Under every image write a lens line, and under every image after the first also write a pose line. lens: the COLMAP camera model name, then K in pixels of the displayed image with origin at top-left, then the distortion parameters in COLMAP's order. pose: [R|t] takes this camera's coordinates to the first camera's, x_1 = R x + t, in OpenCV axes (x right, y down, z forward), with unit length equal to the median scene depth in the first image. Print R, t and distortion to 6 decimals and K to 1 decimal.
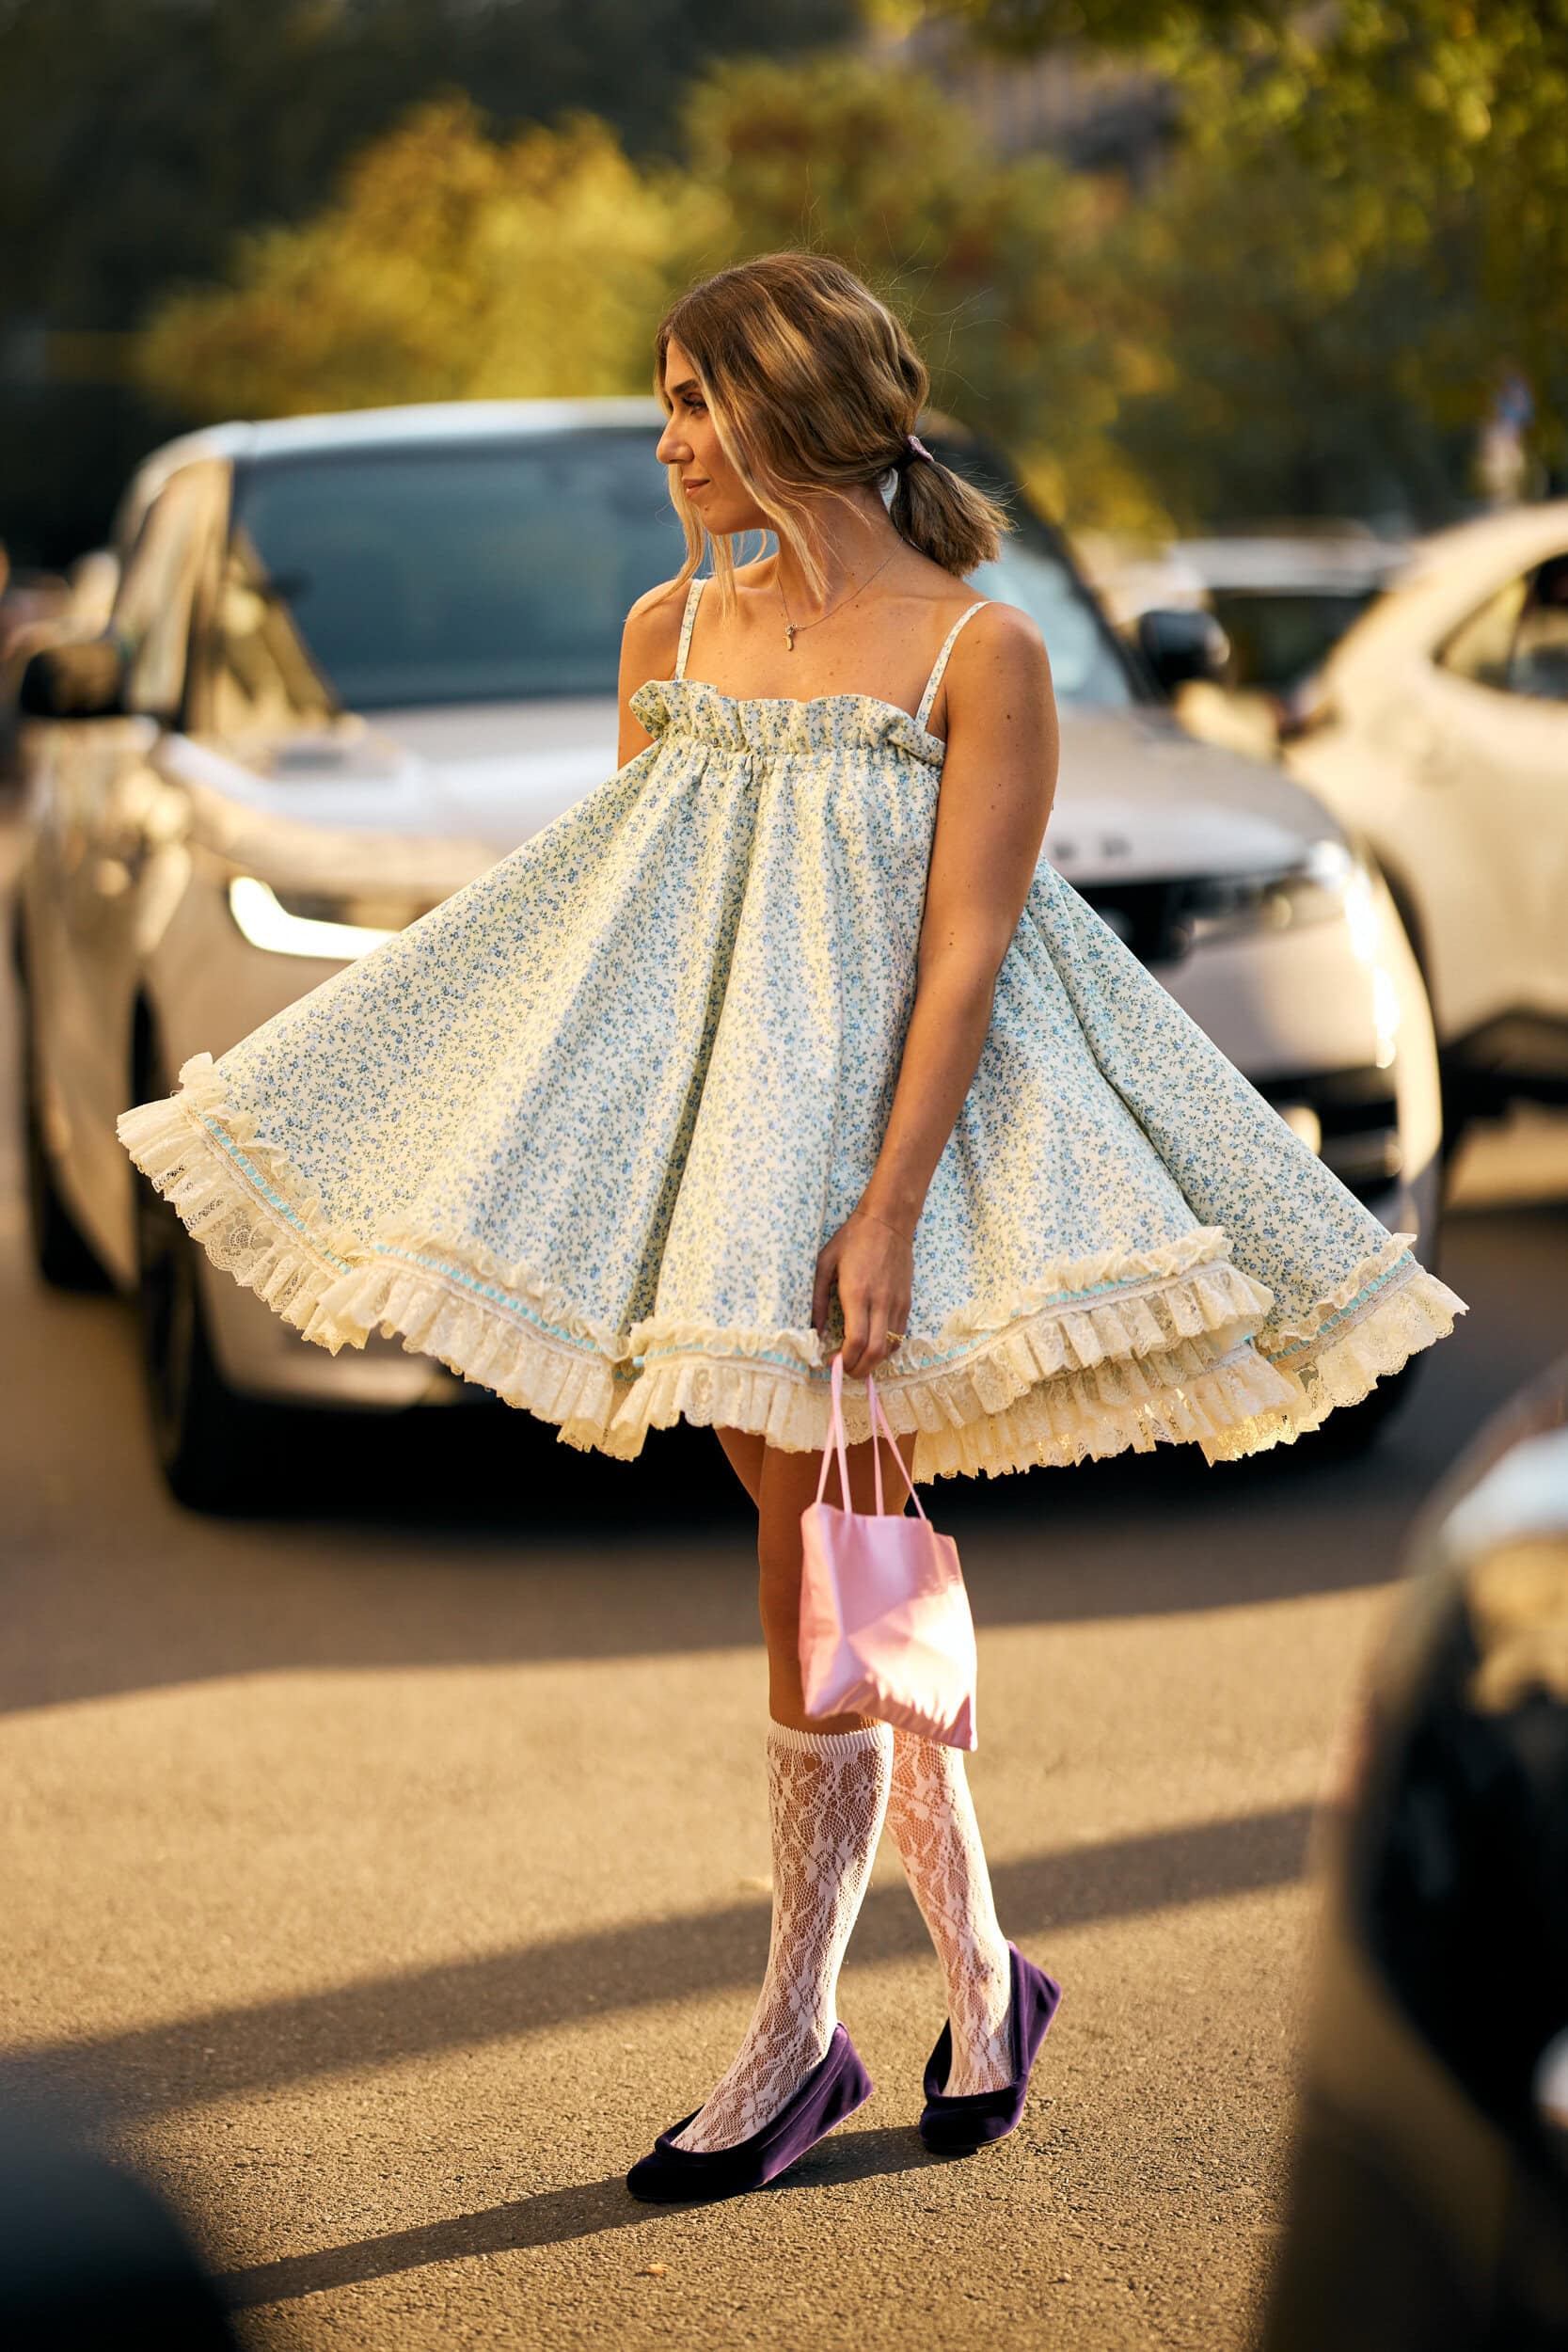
lens RADIAL K [[5784.1, 0, 786.9], [0, 5784.1, 1174.7], [0, 0, 1]] dist [0.048919, 0.000000]
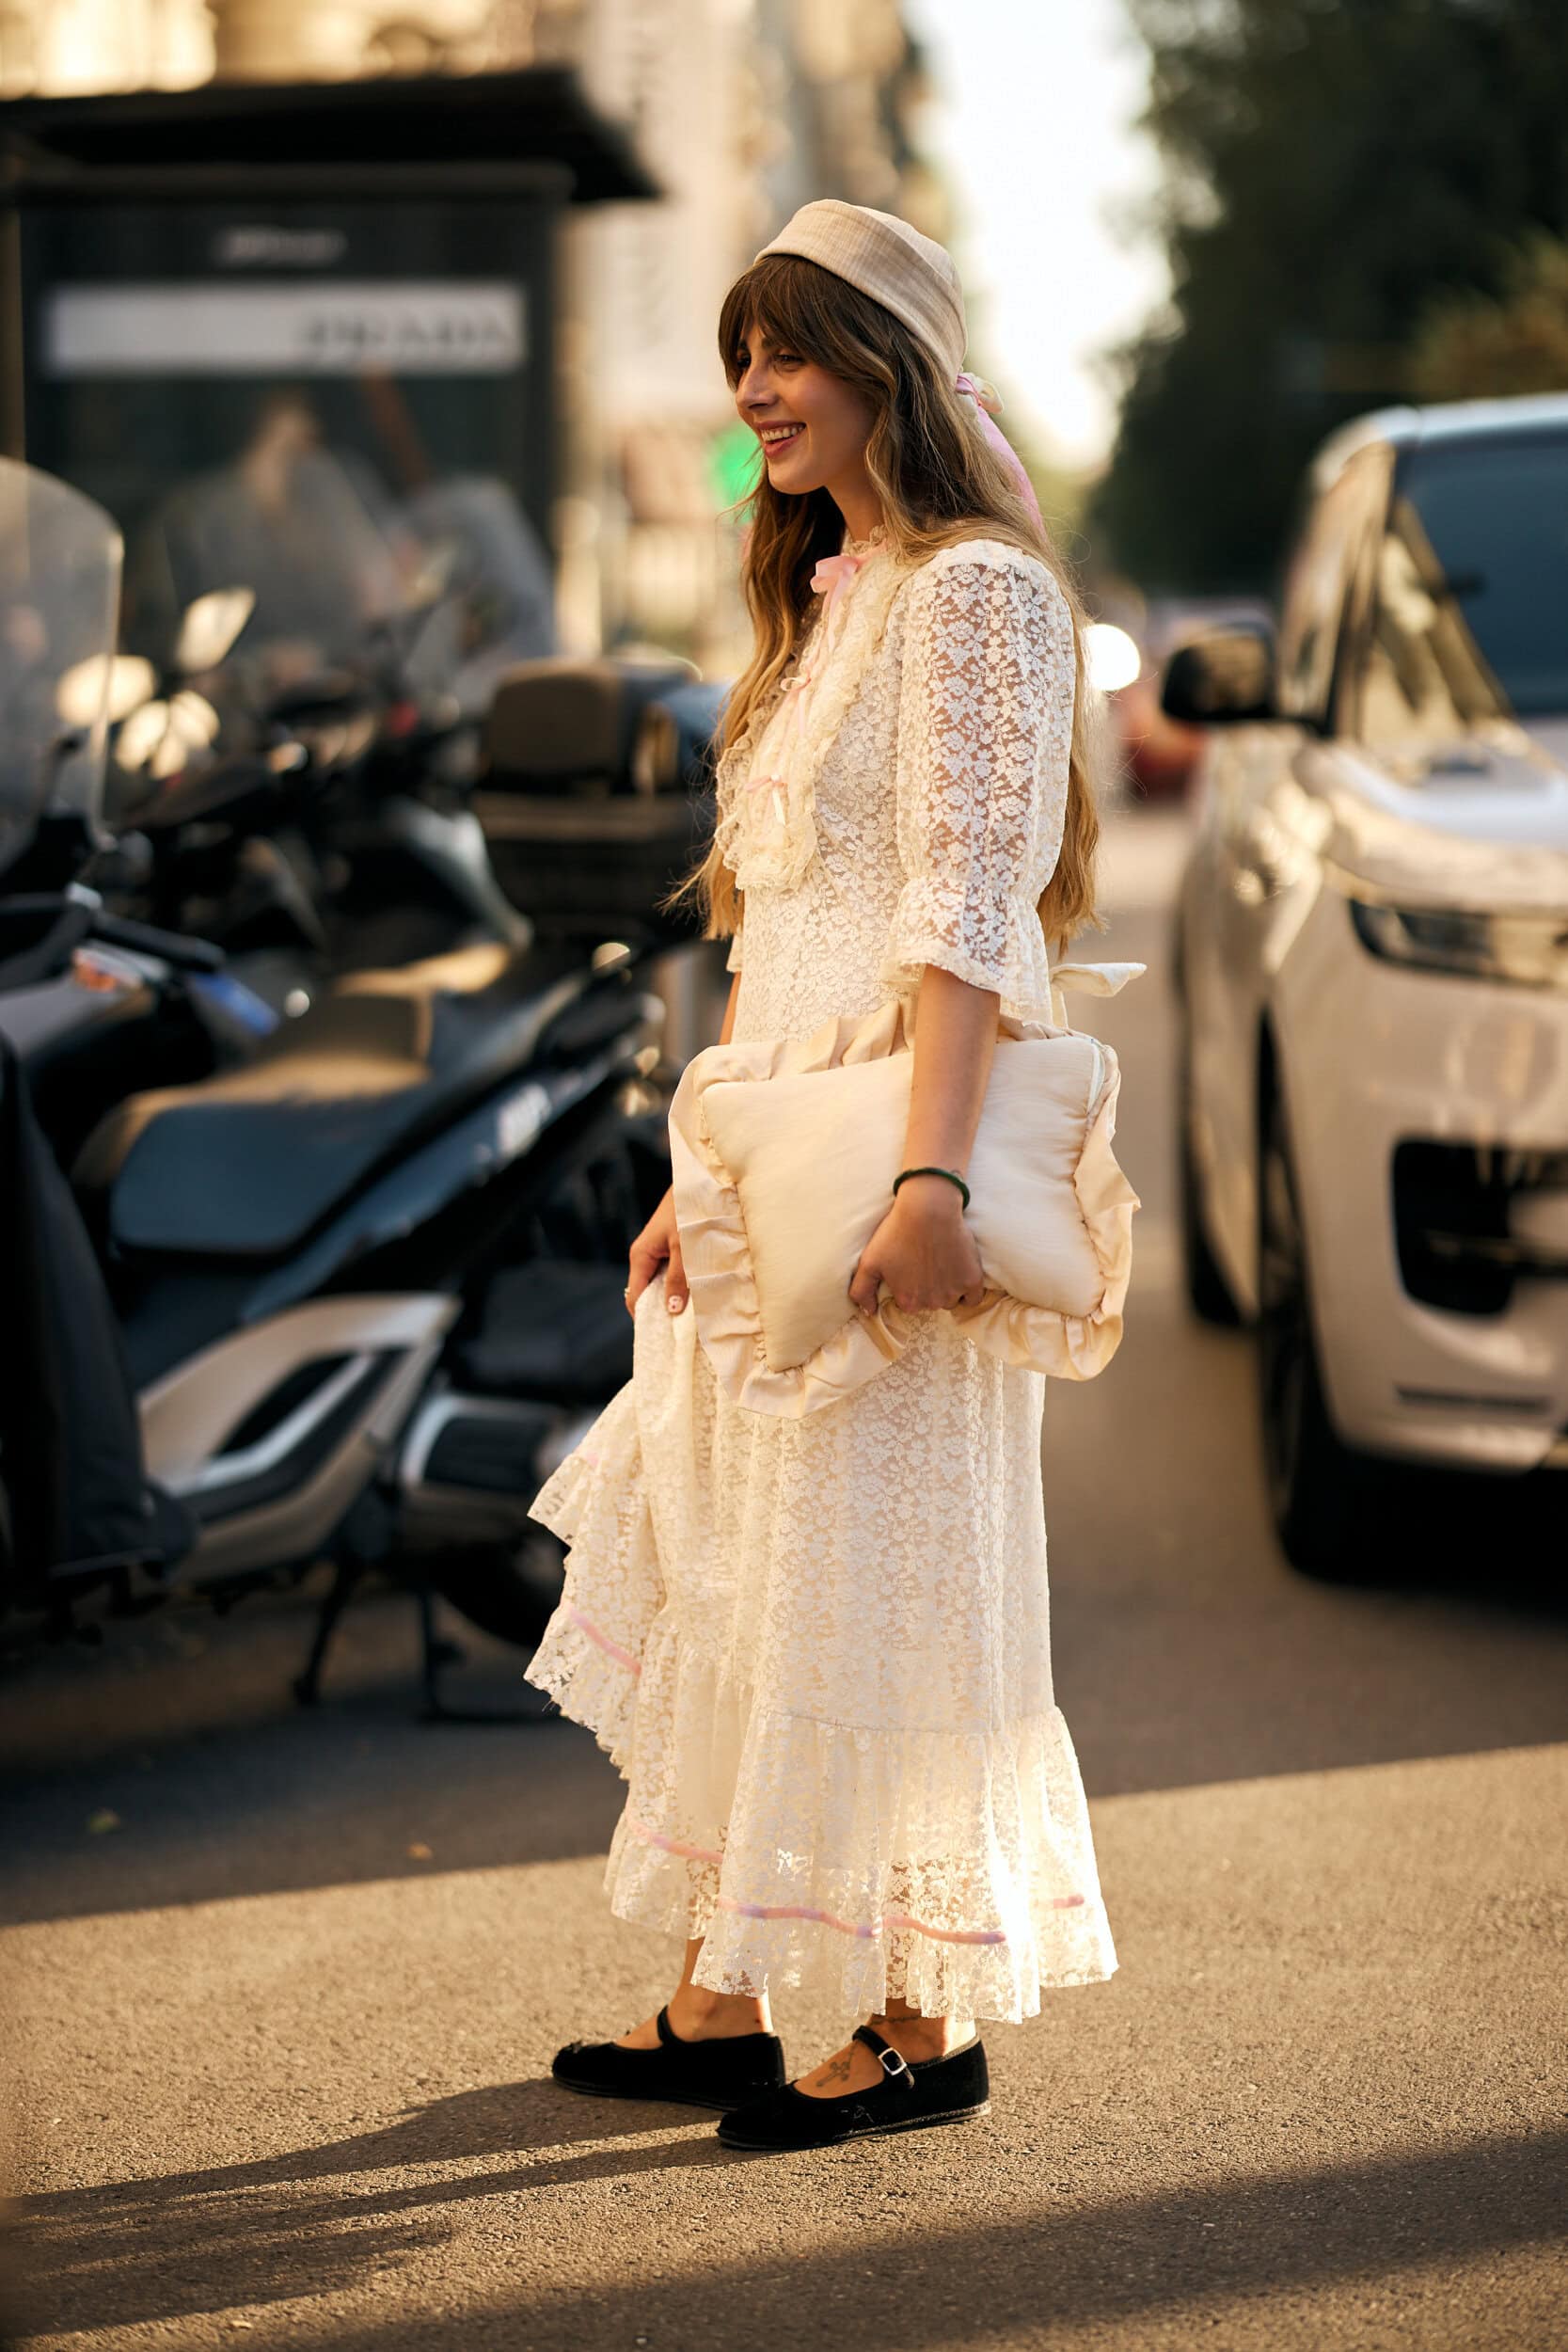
lens RADIAL K [[5784.1, 0, 779.0], [0, 5784.1, 1179.4], [0, 0, 1]] dist [0.048919, 0.000000]
pose [[0.976431, 0.021960, -0.214710, 0.018682], [-0.022322, 0.999751, 0.000740, -0.005889], [0.214673, 0.004070, 0.976678, 0.104693]]
